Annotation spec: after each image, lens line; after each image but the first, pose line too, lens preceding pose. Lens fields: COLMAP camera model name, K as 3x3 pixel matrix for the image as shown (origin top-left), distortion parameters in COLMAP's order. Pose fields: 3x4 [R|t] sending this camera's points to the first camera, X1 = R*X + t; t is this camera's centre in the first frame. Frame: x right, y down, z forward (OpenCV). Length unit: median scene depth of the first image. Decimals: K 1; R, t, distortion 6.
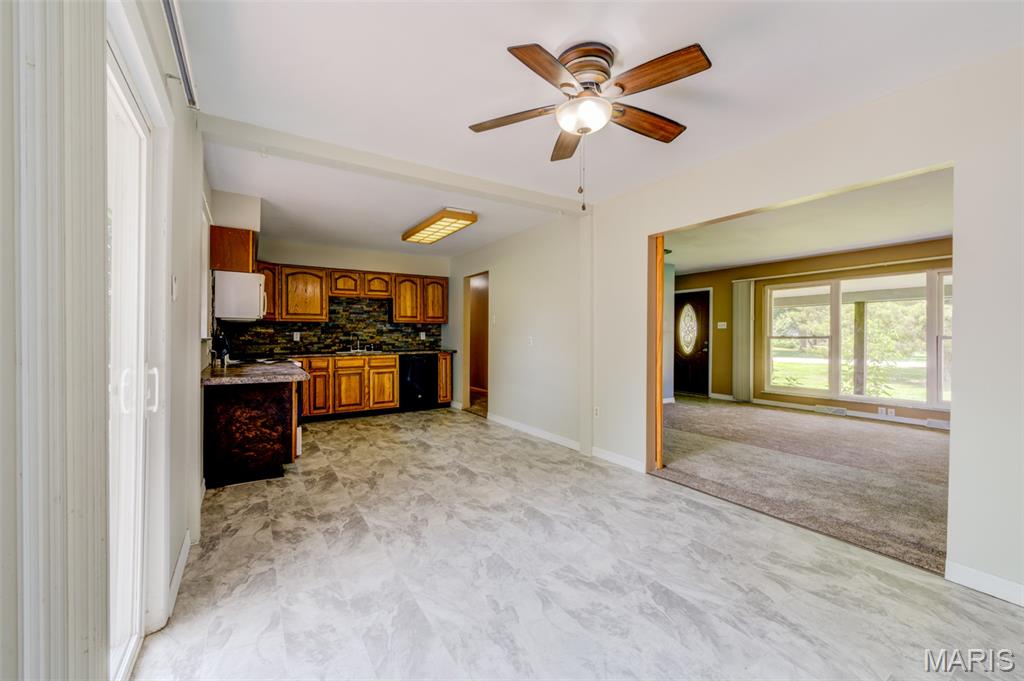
lens RADIAL K [[408.6, 0, 509.4], [0, 408.6, 337.1], [0, 0, 1]] dist [0.007680, -0.001827]
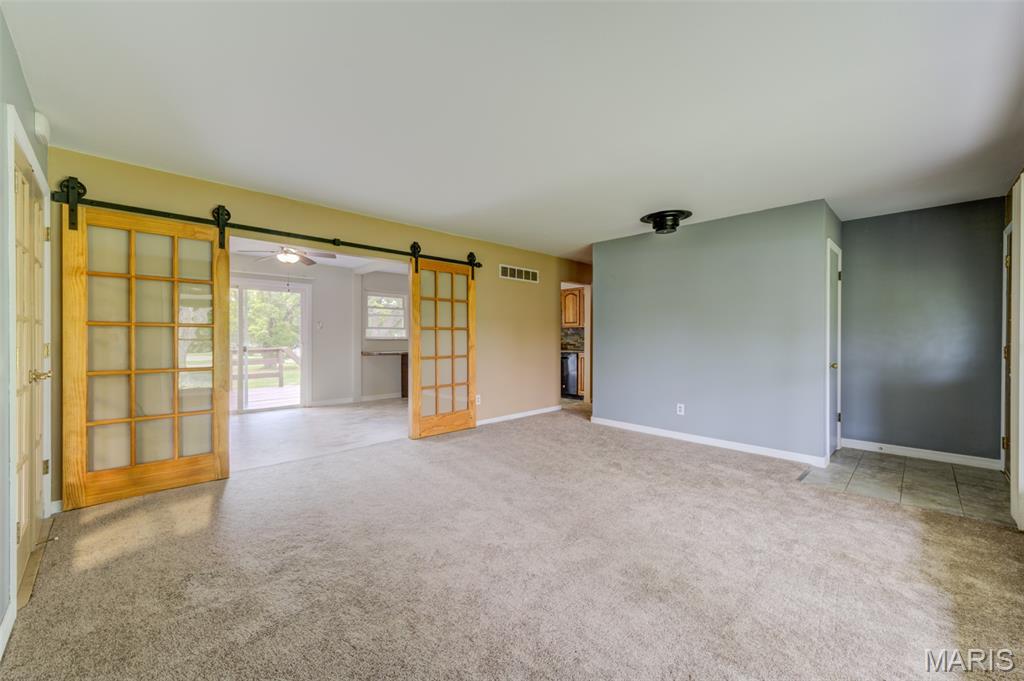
lens RADIAL K [[408.6, 0, 513.6], [0, 408.6, 340.6], [0, 0, 1]] dist [0.007680, -0.001827]
pose [[0.191891, 0.002923, -0.981412, 0.996438], [-0.001794, 0.999995, 0.002628, 0.002344], [0.981415, 0.001256, 0.191895, 0.624820]]
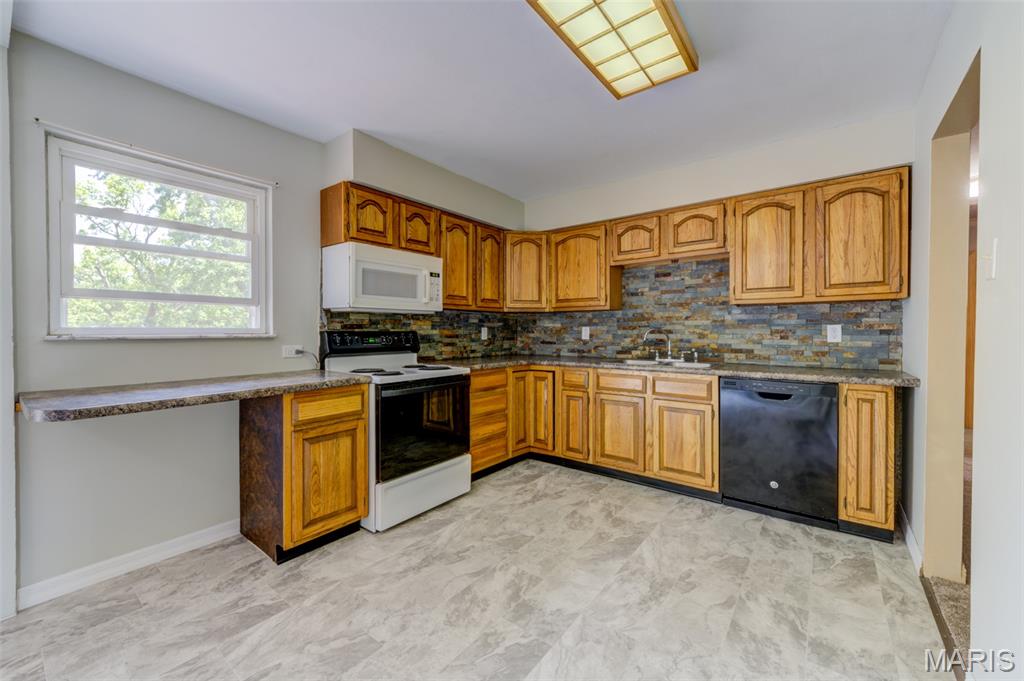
lens RADIAL K [[408.6, 0, 509.4], [0, 408.6, 333.3], [0, 0, 1]] dist [0.007680, -0.001827]
pose [[0.328288, 0.006744, -0.944554, 0.075929], [-0.004572, 0.999974, 0.005551, -0.004529], [0.944567, 0.002497, 0.328310, 0.636282]]
